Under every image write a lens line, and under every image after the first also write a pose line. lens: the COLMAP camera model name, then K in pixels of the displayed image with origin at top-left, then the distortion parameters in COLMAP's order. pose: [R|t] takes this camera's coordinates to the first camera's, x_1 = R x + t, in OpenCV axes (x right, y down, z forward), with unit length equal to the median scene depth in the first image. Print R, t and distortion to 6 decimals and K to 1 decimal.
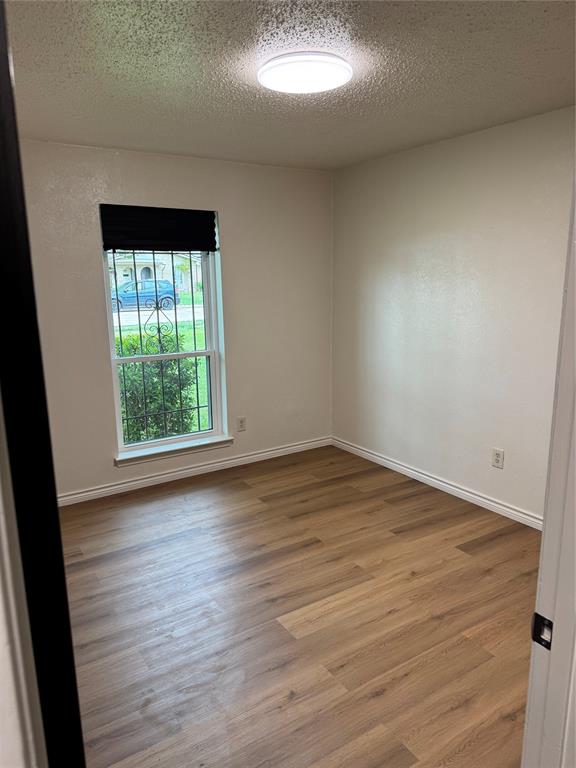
lens RADIAL K [[542.2, 0, 286.6], [0, 542.2, 389.7], [0, 0, 1]] dist [0.099480, -0.128738]
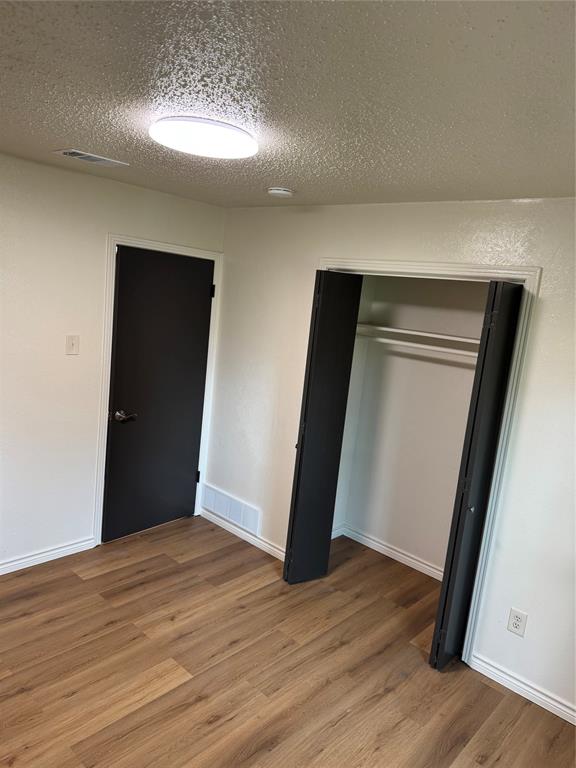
lens RADIAL K [[542.2, 0, 286.6], [0, 542.2, 389.7], [0, 0, 1]] dist [0.099480, -0.128738]
pose [[-0.961992, -0.043395, -0.269608, 0.116702], [-0.140937, 0.924538, 0.354070, -0.482759], [0.233898, 0.378610, -0.895515, 1.790196]]
